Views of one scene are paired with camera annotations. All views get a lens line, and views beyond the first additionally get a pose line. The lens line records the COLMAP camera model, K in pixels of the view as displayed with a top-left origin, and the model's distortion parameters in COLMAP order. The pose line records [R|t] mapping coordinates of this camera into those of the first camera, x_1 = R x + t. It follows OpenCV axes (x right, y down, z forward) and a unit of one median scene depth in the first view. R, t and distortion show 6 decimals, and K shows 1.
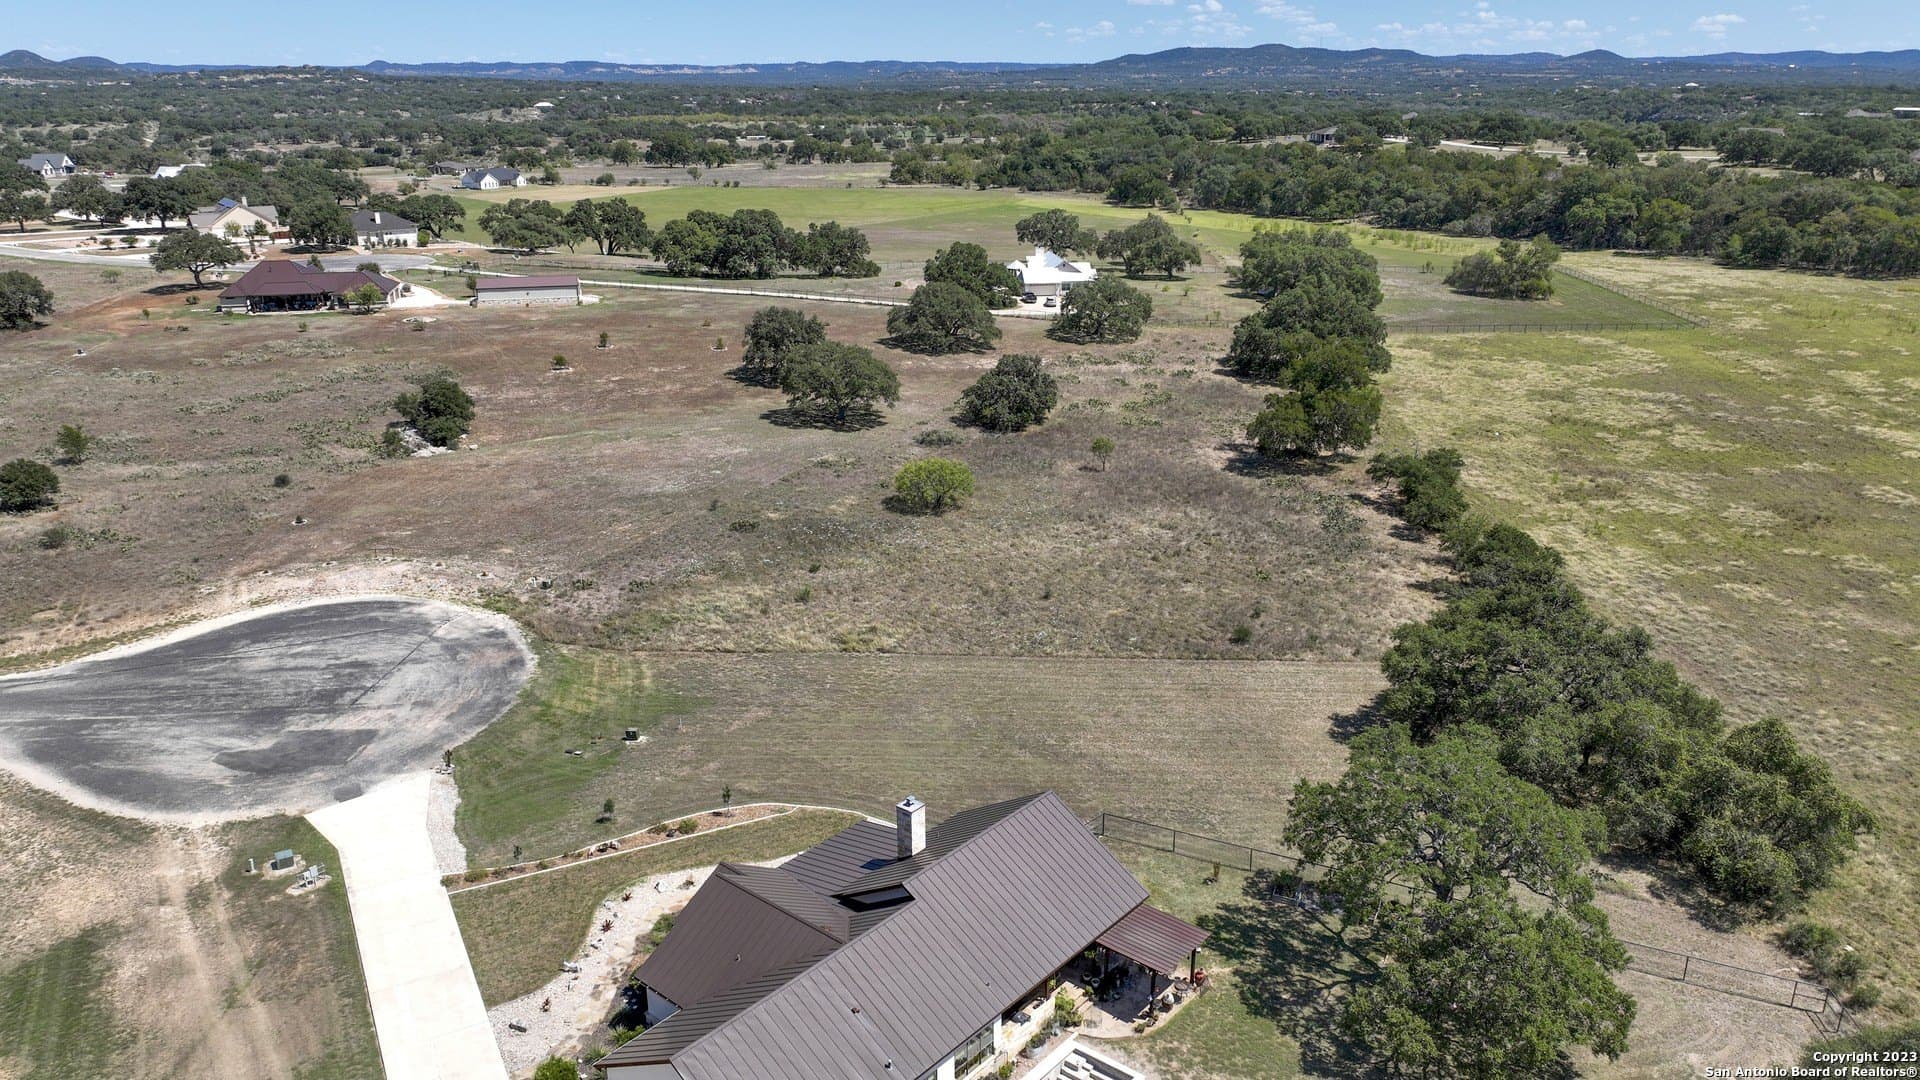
lens RADIAL K [[1360.1, 0, 965.2], [0, 1360.1, 548.6], [0, 0, 1]] dist [0.000389, -0.003250]
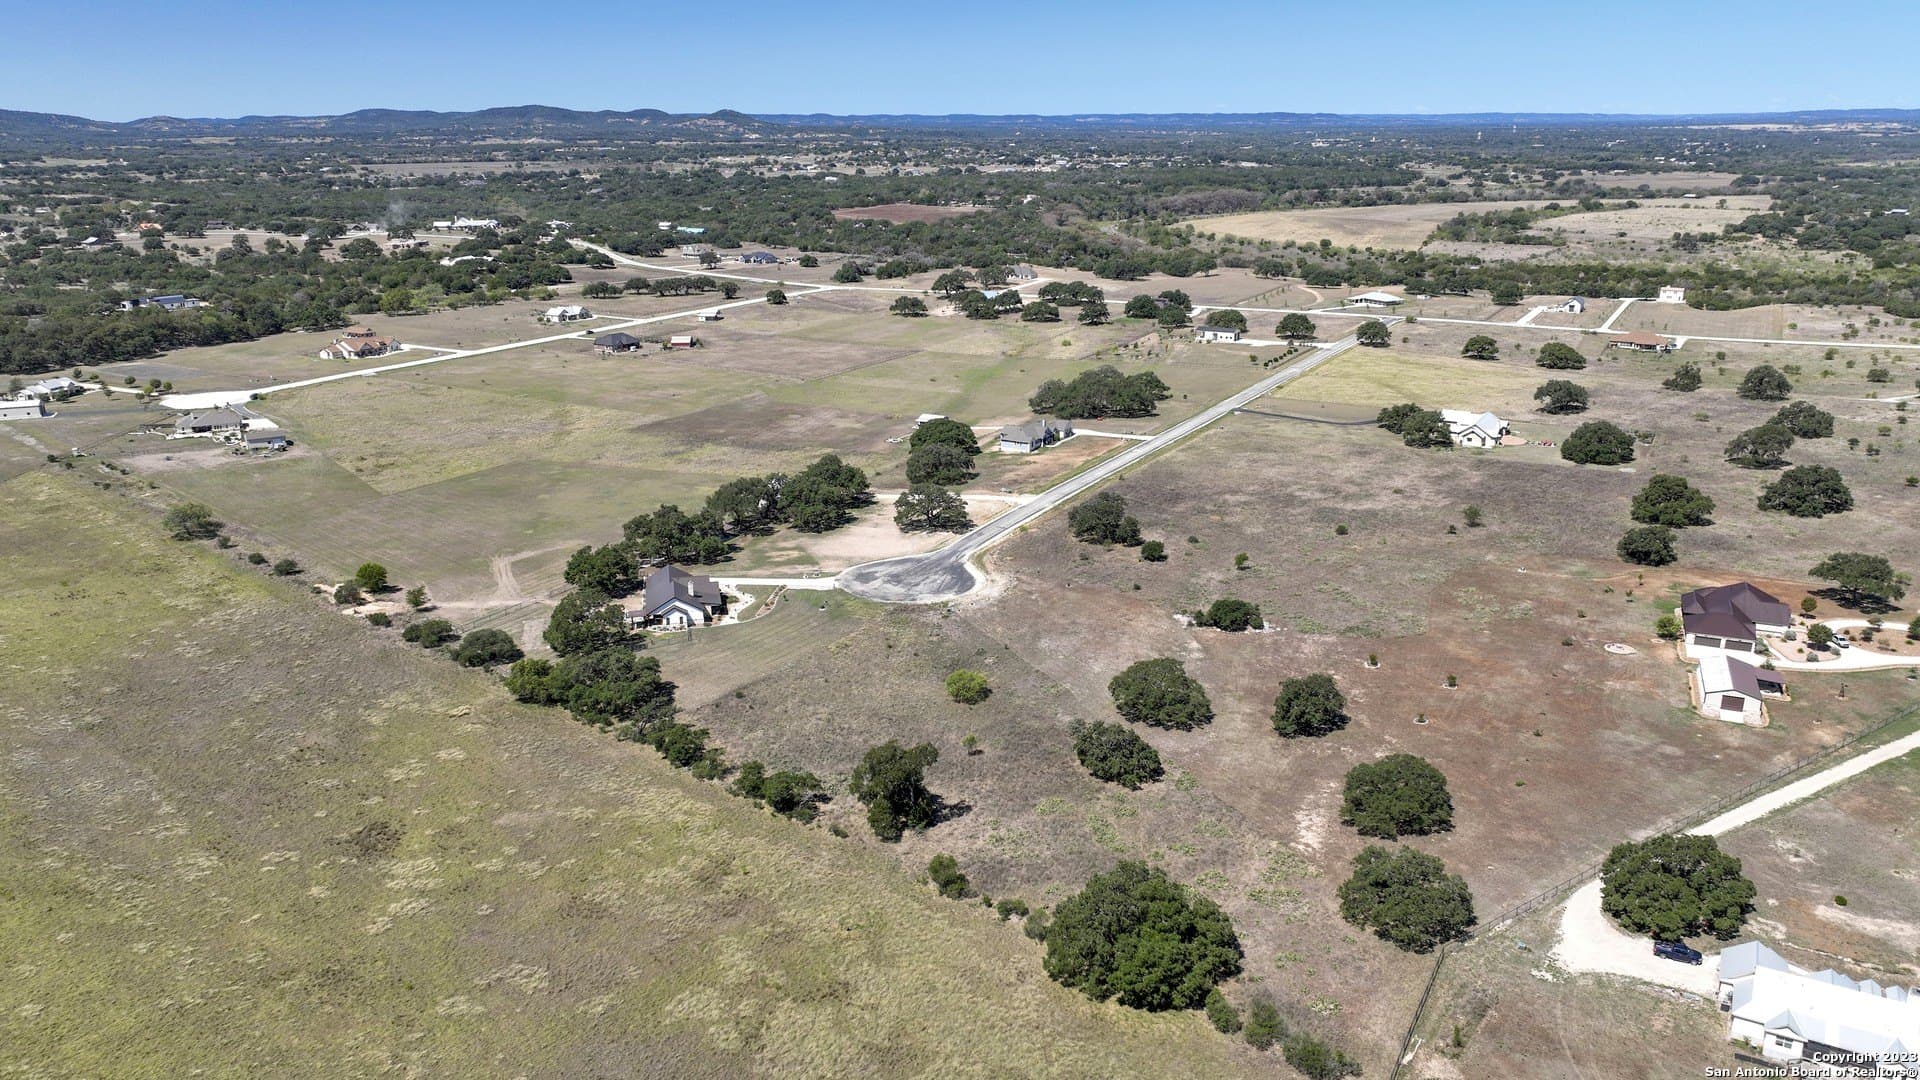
lens RADIAL K [[1360.1, 0, 971.7], [0, 1360.1, 542.5], [0, 0, 1]] dist [0.000389, -0.003250]
pose [[-0.597521, 0.245634, -0.763304, 0.521372], [-0.252960, 0.845572, 0.470127, -0.422826], [0.760907, 0.473996, -0.443112, 0.676890]]
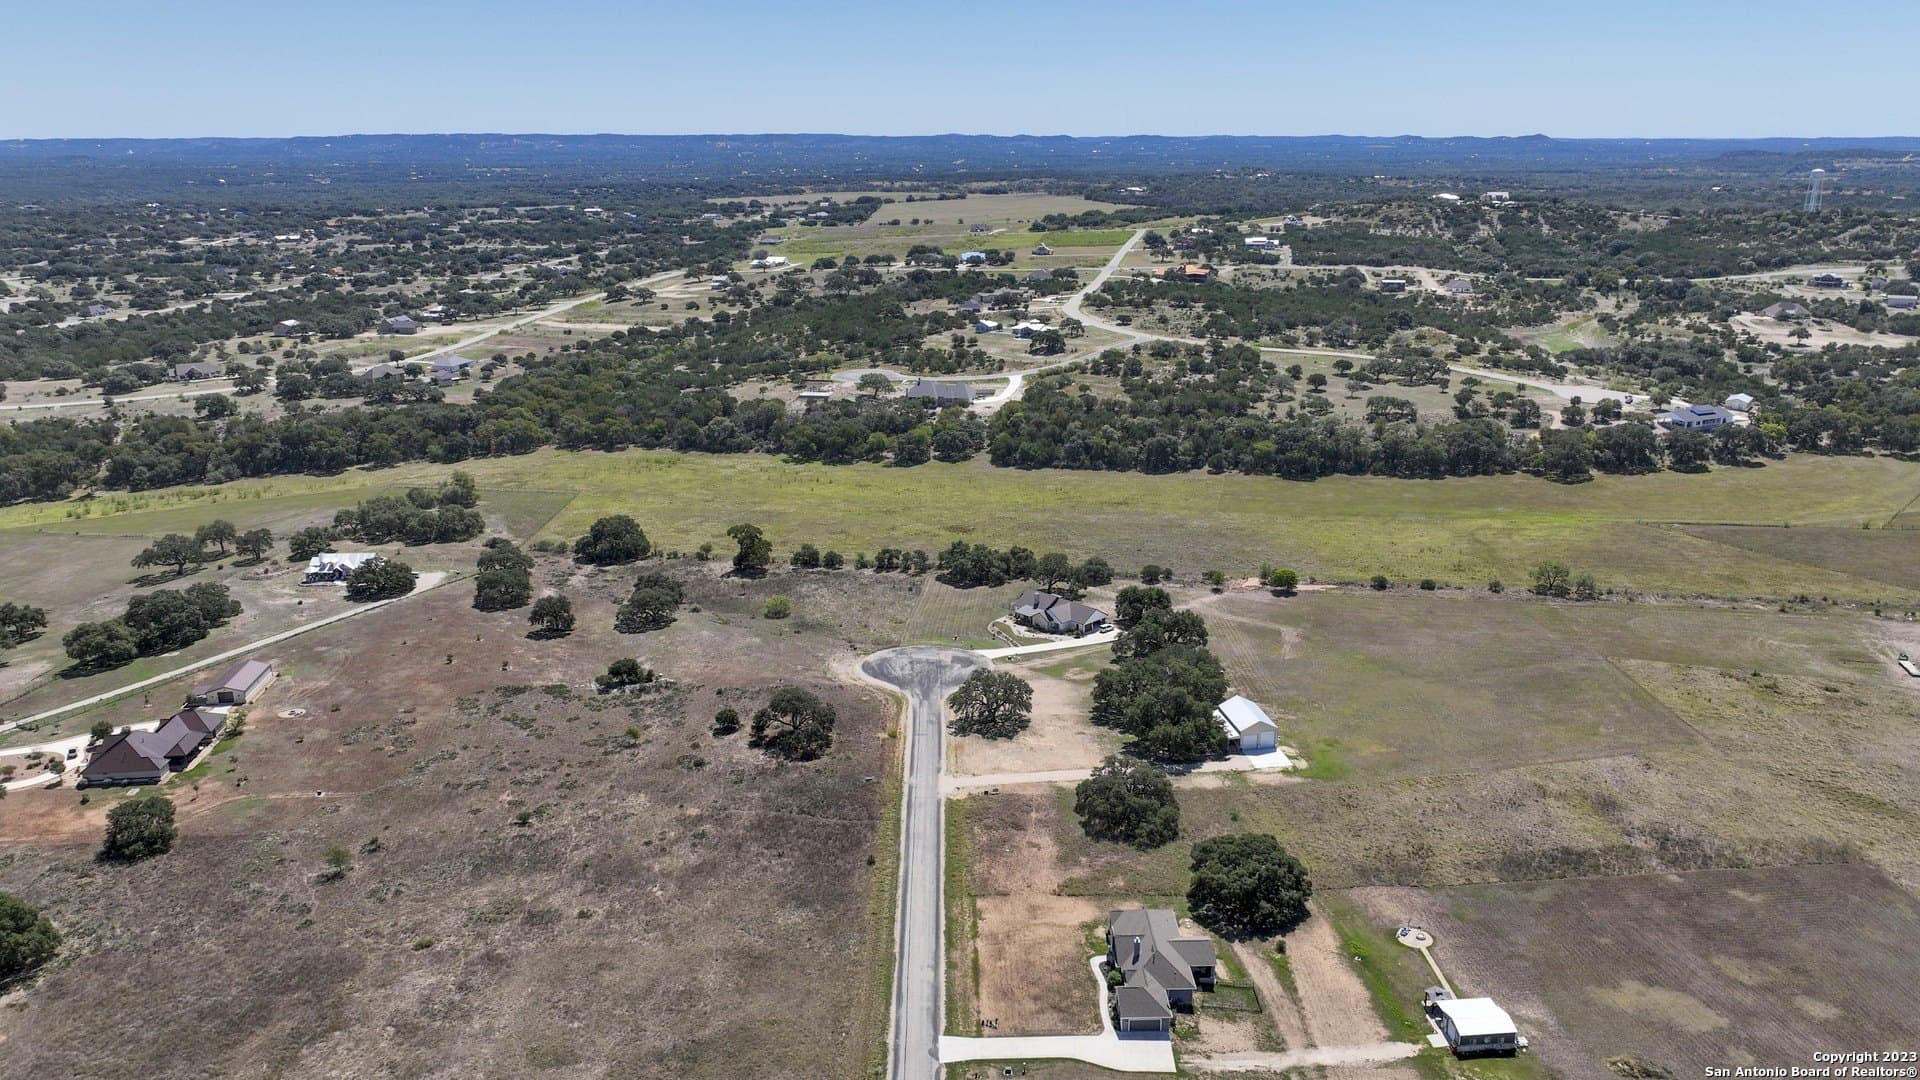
lens RADIAL K [[1360.1, 0, 958.2], [0, 1360.1, 539.4], [0, 0, 1]] dist [0.000389, -0.003250]
pose [[0.106998, -0.277062, 0.954876, -1.035288], [0.331434, 0.915398, 0.228469, -0.272327], [-0.937391, 0.292033, 0.189774, 0.027406]]
